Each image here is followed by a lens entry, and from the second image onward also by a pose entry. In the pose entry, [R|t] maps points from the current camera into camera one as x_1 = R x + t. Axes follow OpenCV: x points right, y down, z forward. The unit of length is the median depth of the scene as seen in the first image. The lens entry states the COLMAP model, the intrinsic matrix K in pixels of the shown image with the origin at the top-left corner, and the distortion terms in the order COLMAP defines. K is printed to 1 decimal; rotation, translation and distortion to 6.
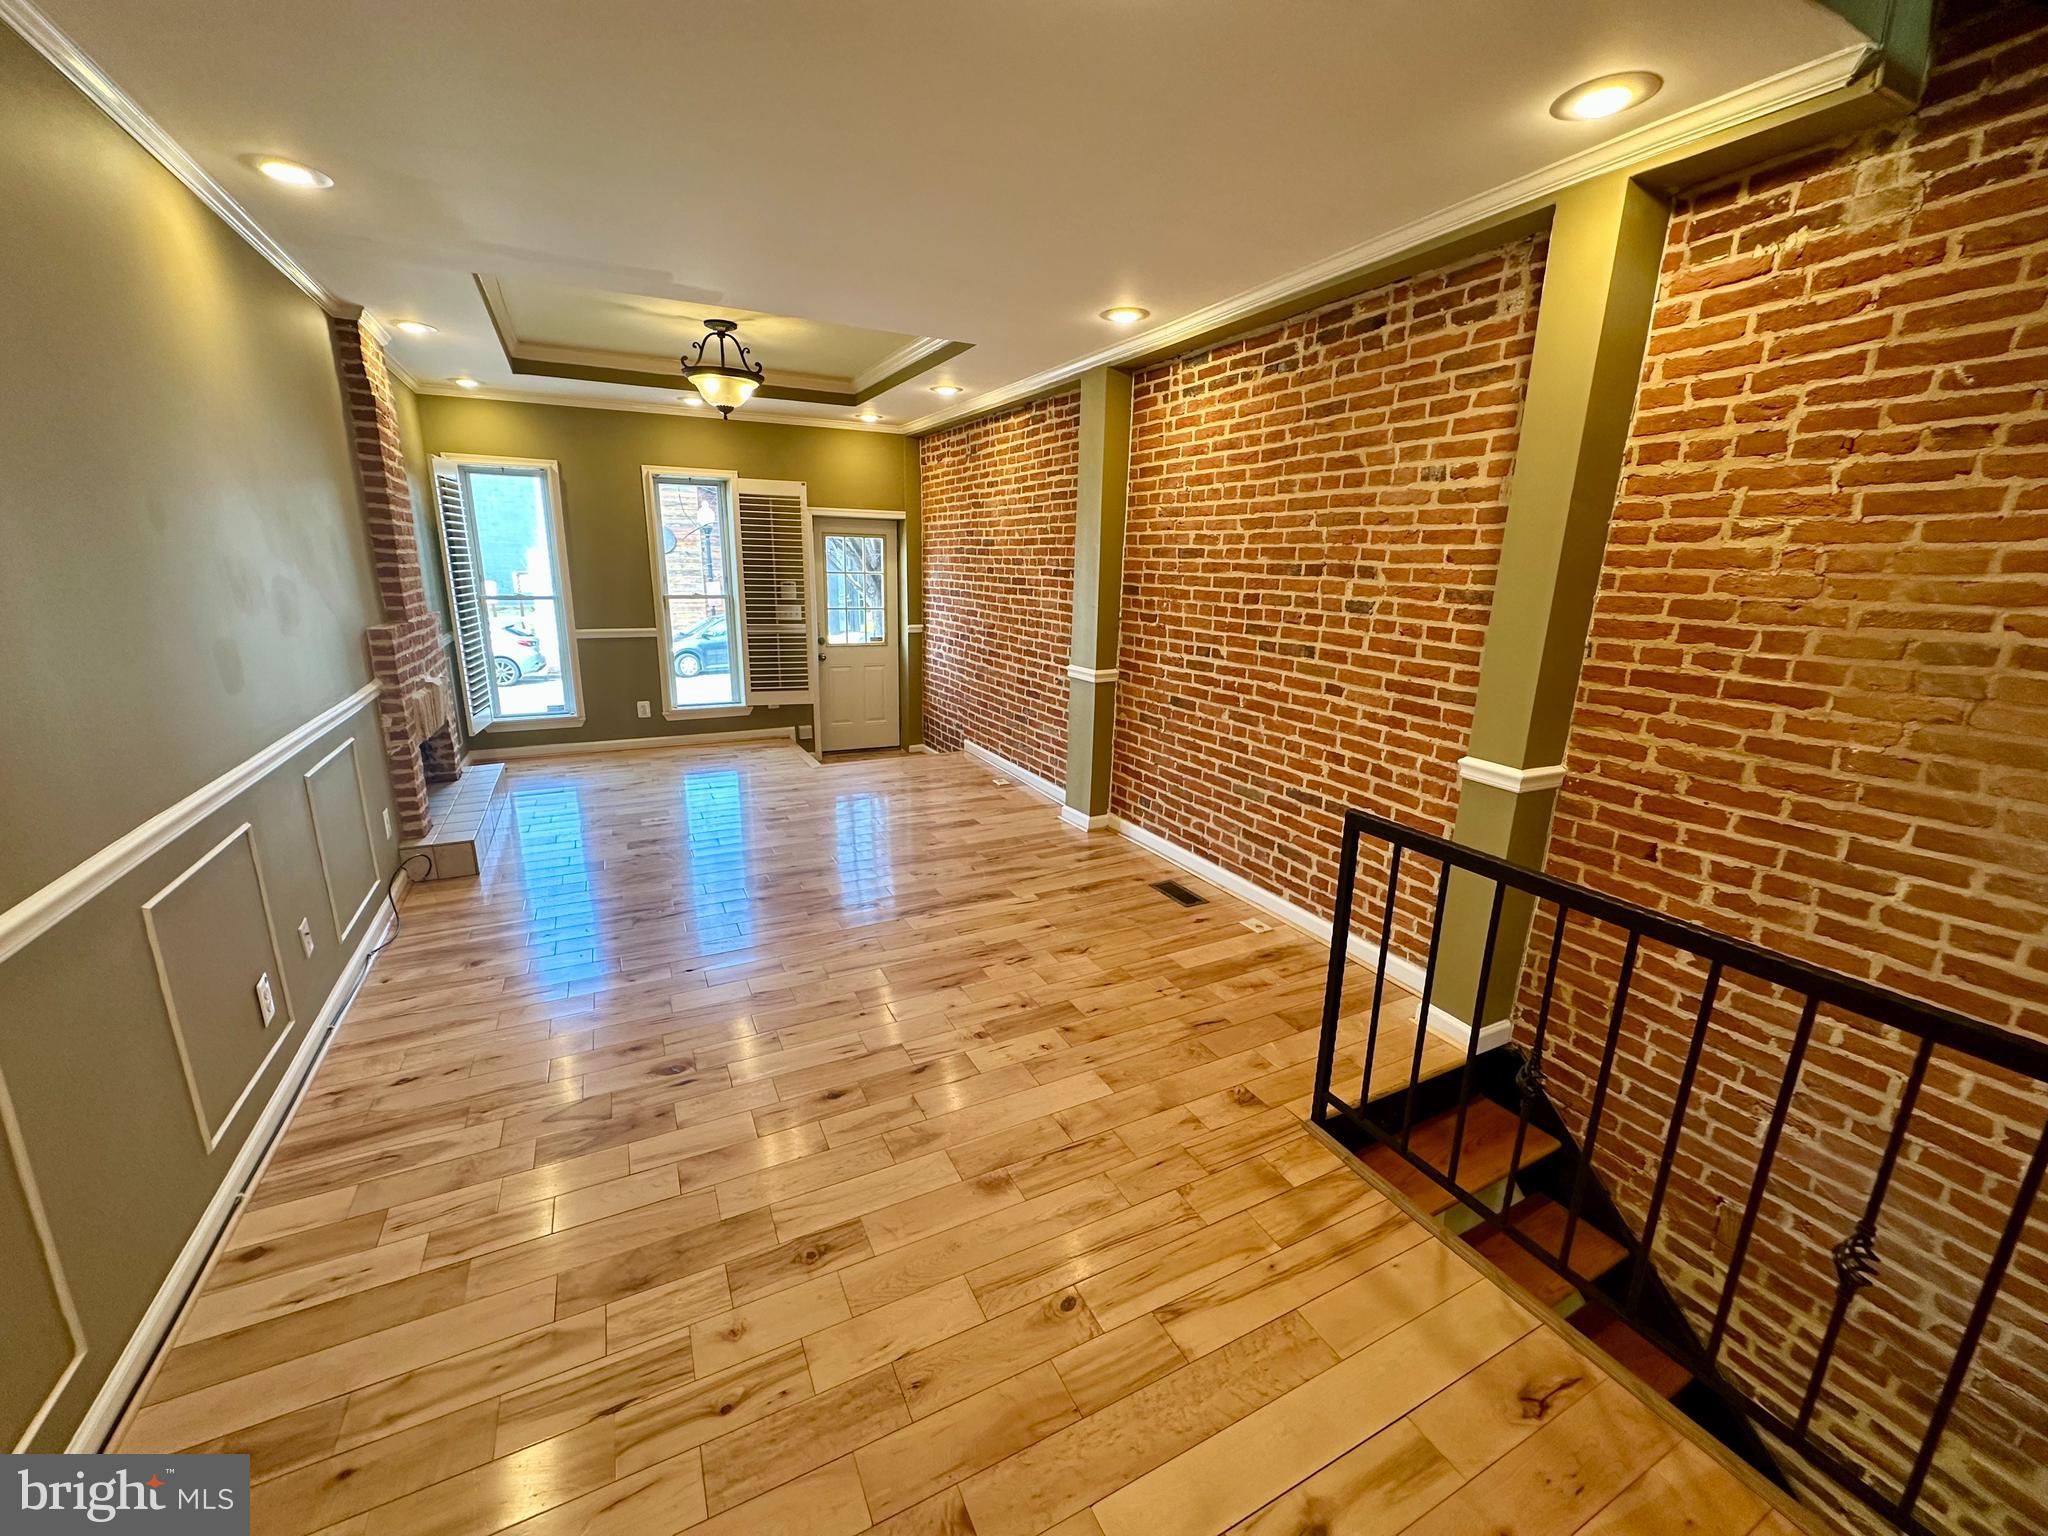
lens RADIAL K [[815.6, 0, 1021.1], [0, 815.6, 763.7], [0, 0, 1]] dist [-0.000423, 0.000450]
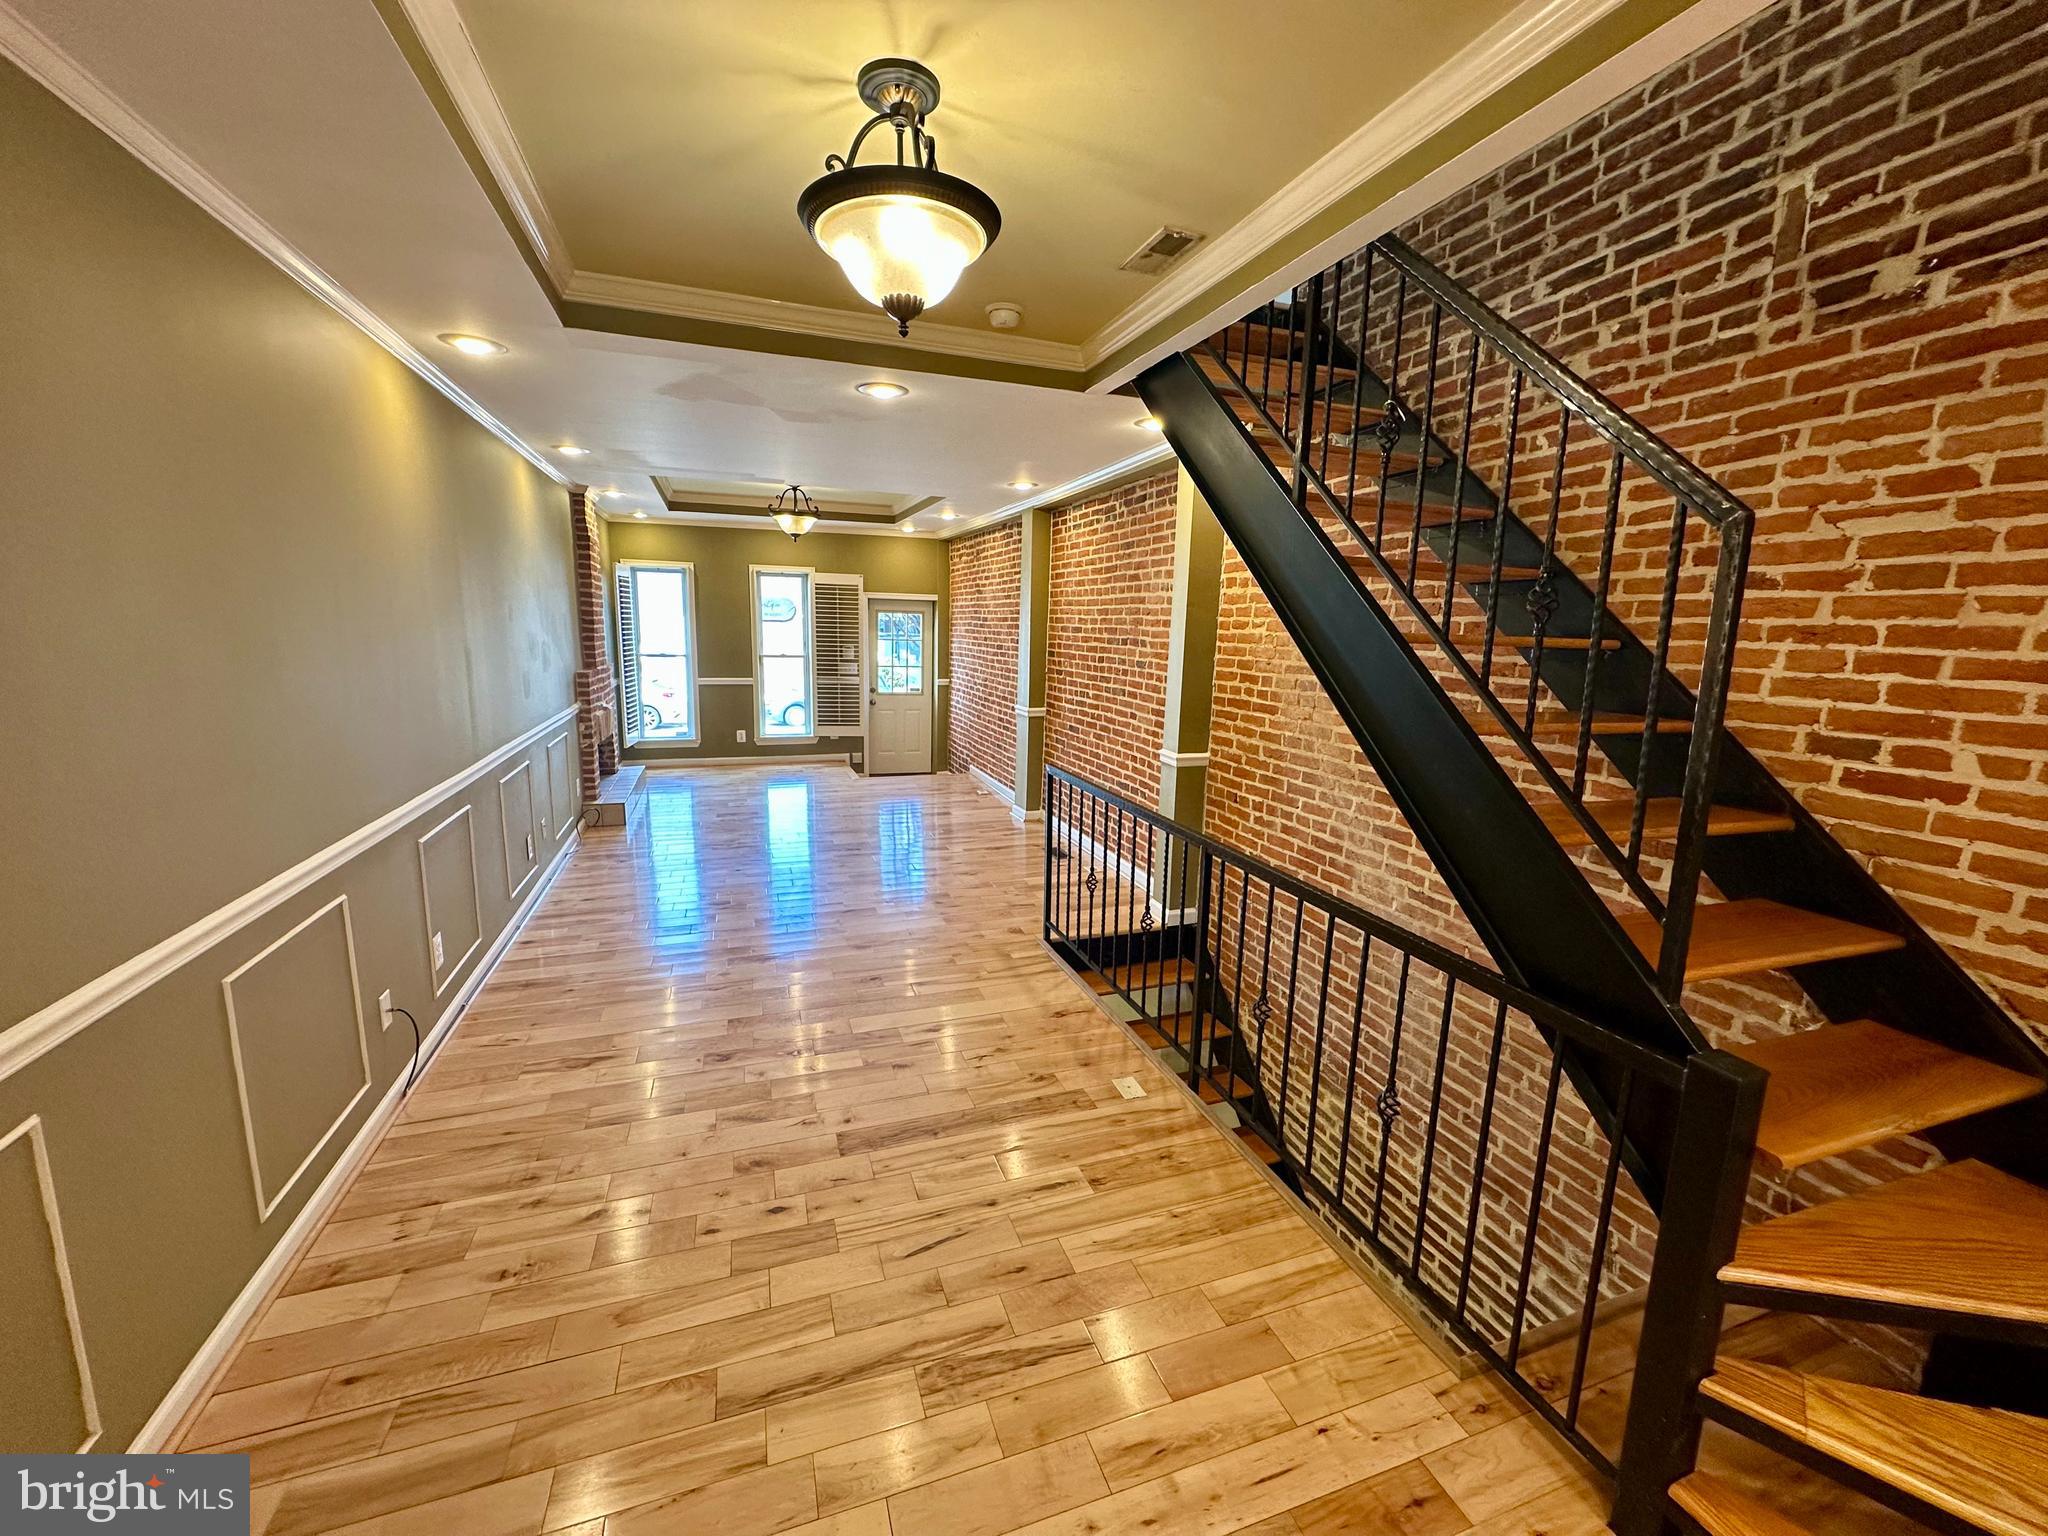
lens RADIAL K [[815.6, 0, 1021.1], [0, 815.6, 763.7], [0, 0, 1]] dist [-0.000423, 0.000450]
pose [[0.990856, 0.026876, -0.132219, 0.303032], [-0.037015, 0.996509, -0.074830, 0.103918], [0.129746, 0.079040, 0.988392, -0.476911]]
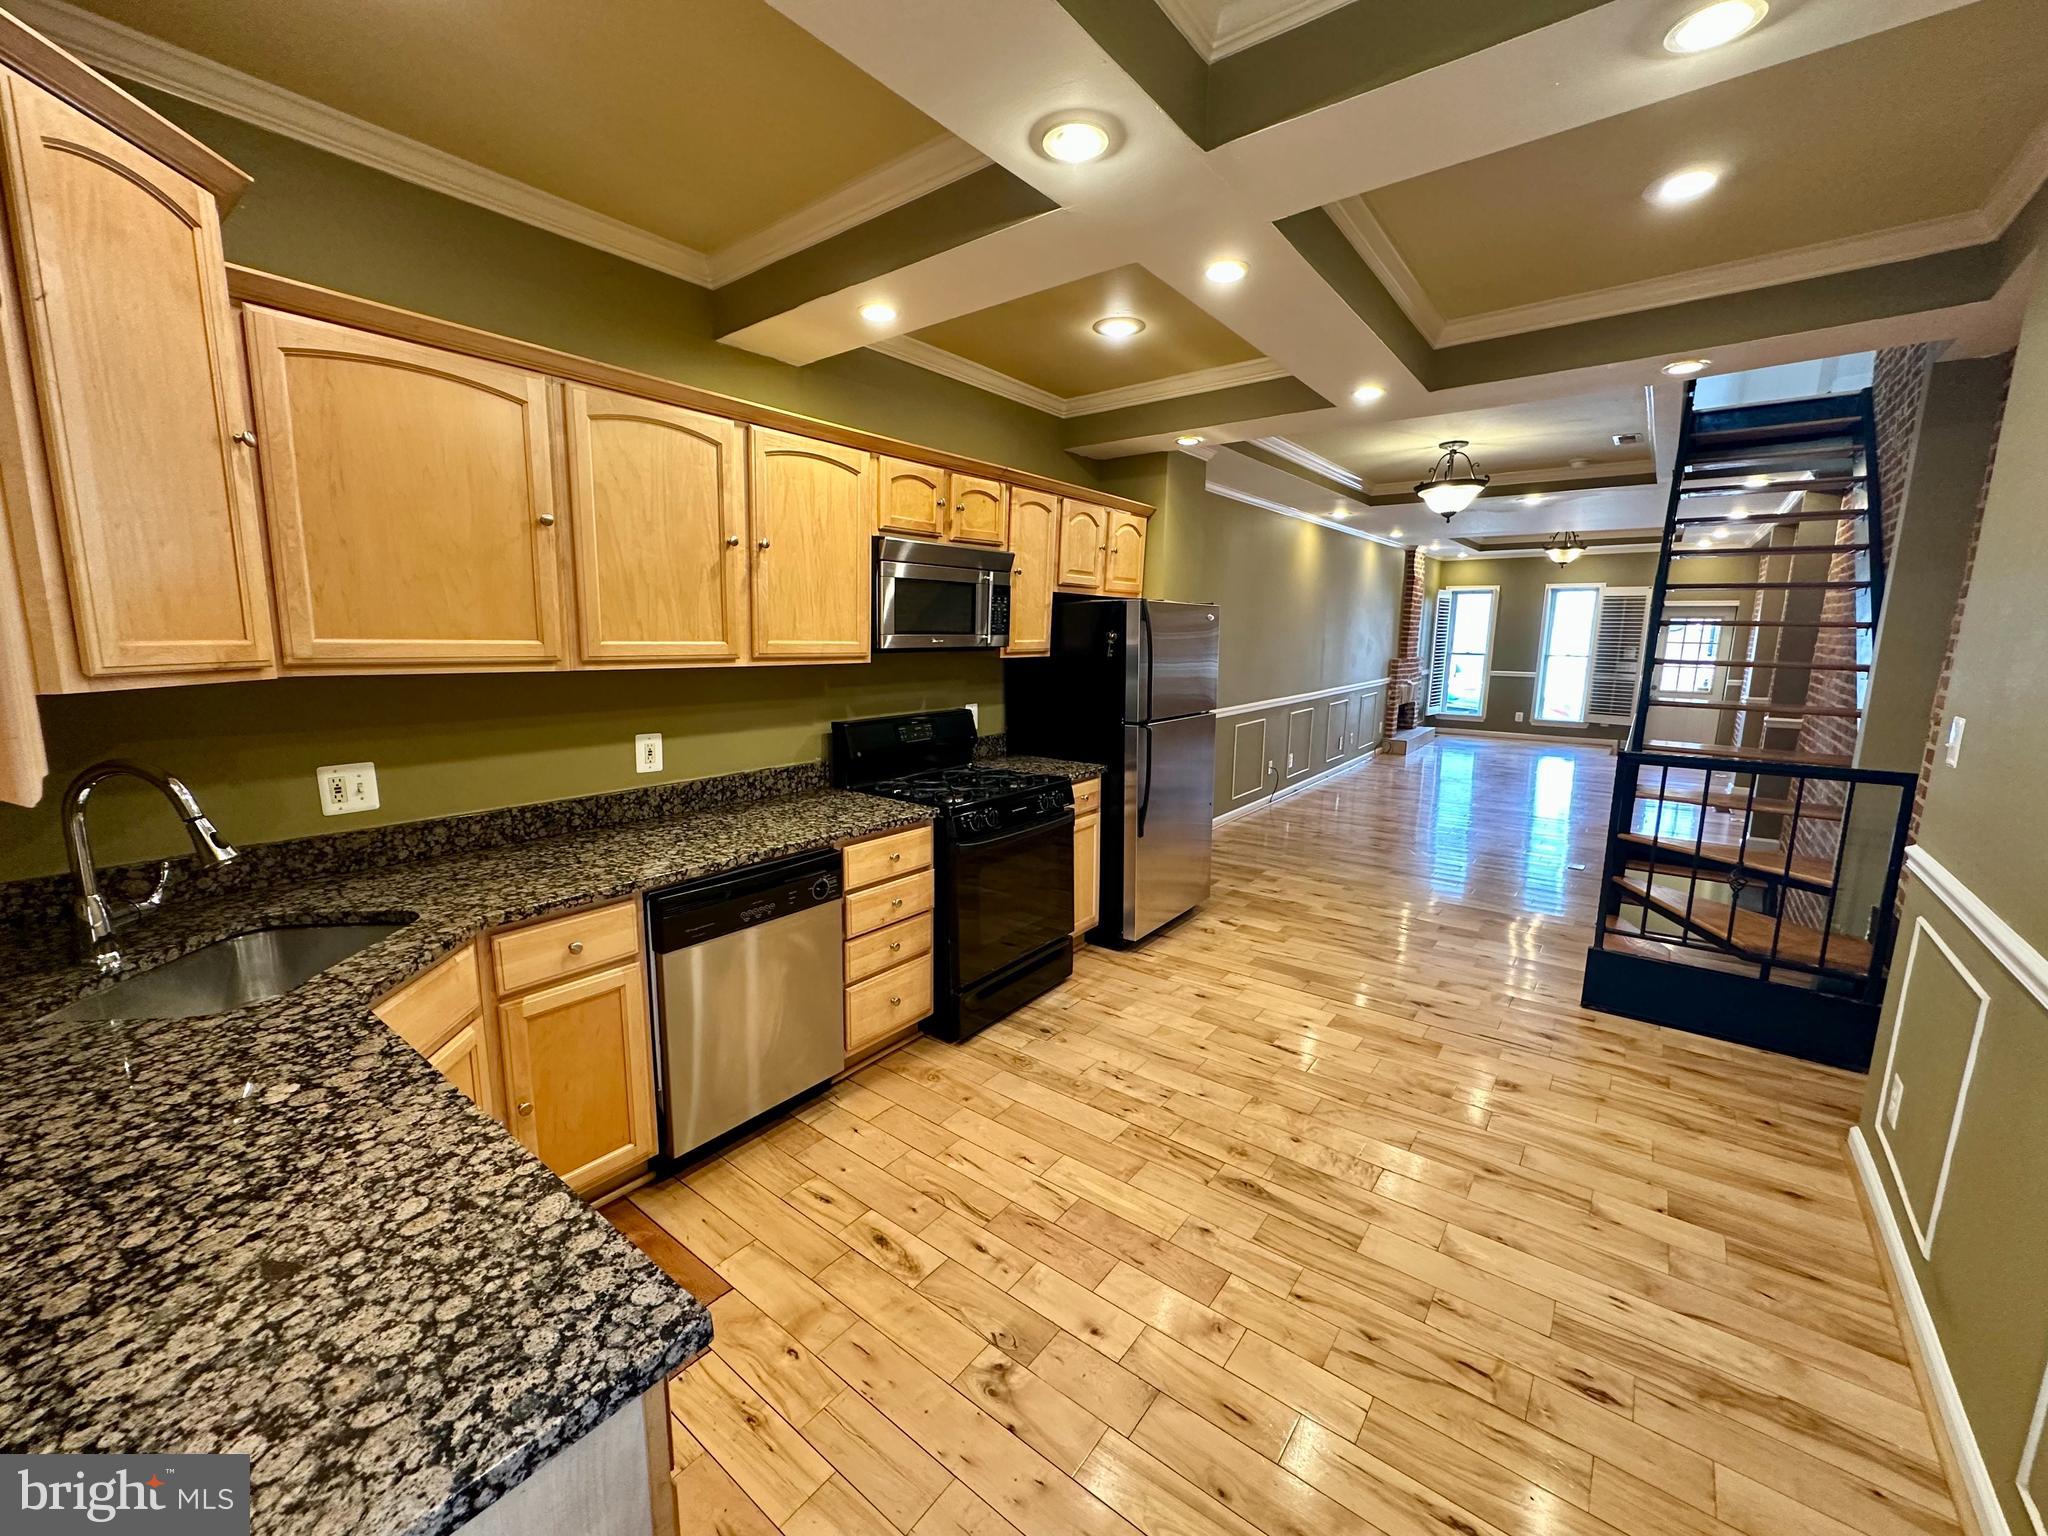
lens RADIAL K [[815.6, 0, 1021.1], [0, 815.6, 763.7], [0, 0, 1]] dist [-0.000423, 0.000450]
pose [[0.425834, 0.134558, -0.894740, 1.089066], [-0.217571, 0.975093, 0.043094, 0.307302], [0.878253, 0.176319, 0.444503, -1.168363]]
